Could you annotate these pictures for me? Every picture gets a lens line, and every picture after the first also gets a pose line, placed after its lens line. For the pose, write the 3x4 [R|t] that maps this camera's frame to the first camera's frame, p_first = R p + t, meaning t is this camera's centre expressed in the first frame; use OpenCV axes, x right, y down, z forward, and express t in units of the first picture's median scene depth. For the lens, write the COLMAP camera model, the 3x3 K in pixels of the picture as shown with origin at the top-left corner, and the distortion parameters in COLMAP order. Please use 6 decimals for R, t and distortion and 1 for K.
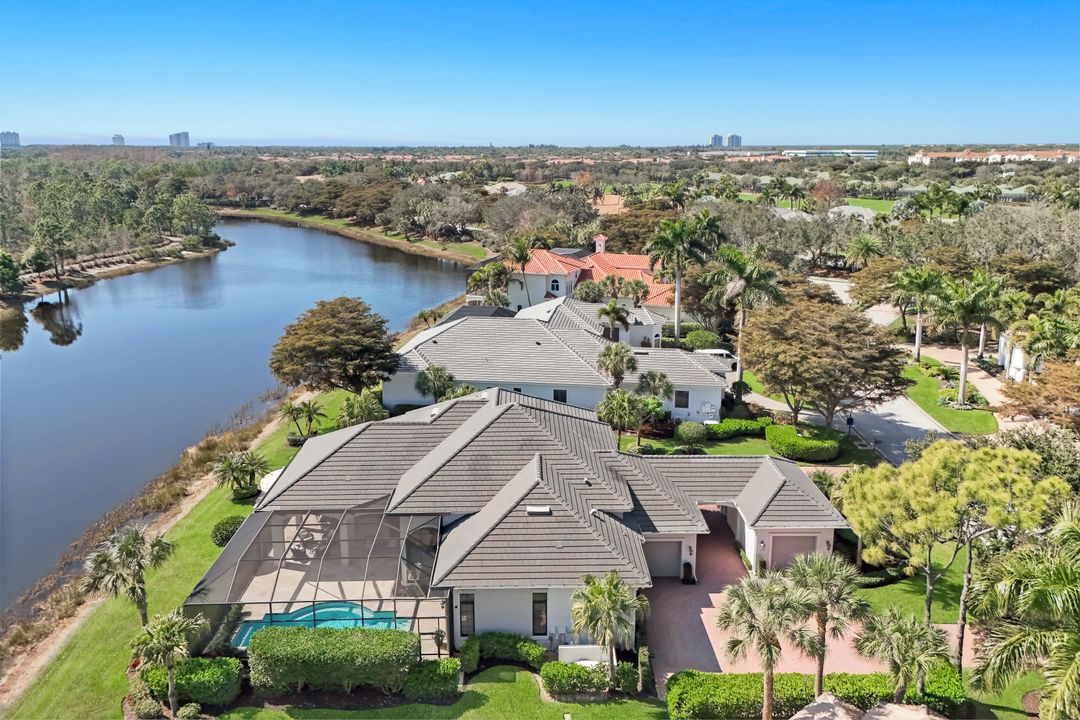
lens RADIAL K [[779.7, 0, 539.8], [0, 779.7, 320.5], [0, 0, 1]] dist [0.094979, -0.124289]
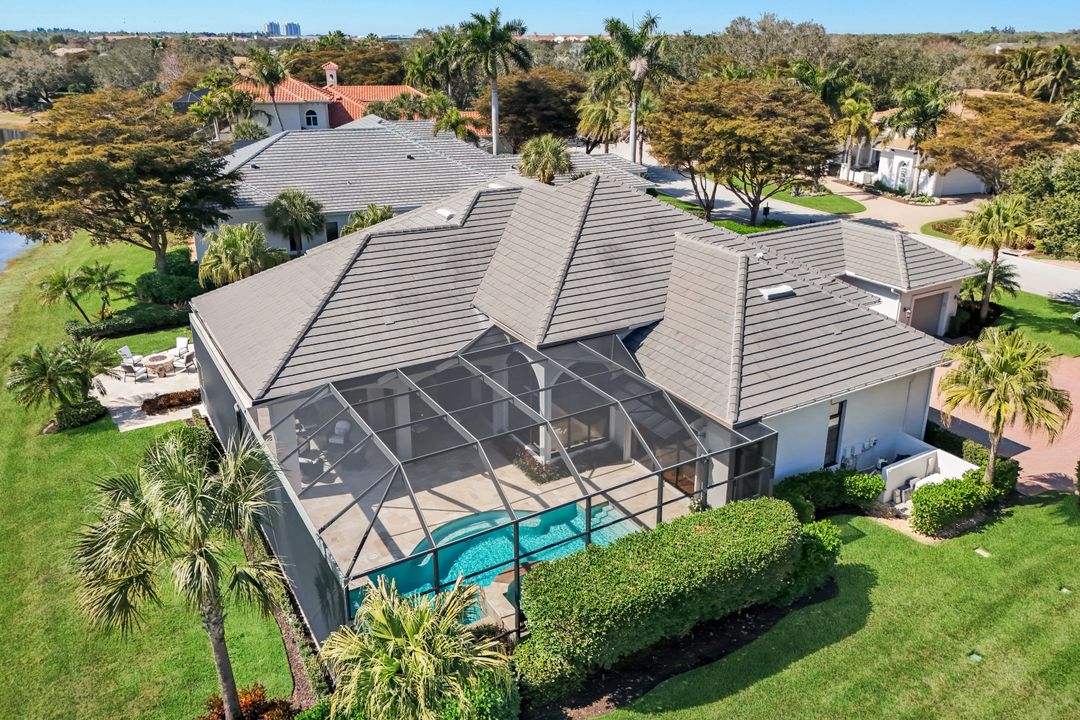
lens RADIAL K [[779.7, 0, 539.8], [0, 779.7, 320.5], [0, 0, 1]] dist [0.094979, -0.124289]
pose [[0.864017, -0.162105, 0.476652, -0.331896], [0.101576, 0.983405, 0.150321, 0.099570], [-0.493110, -0.081463, 0.866145, 0.358321]]
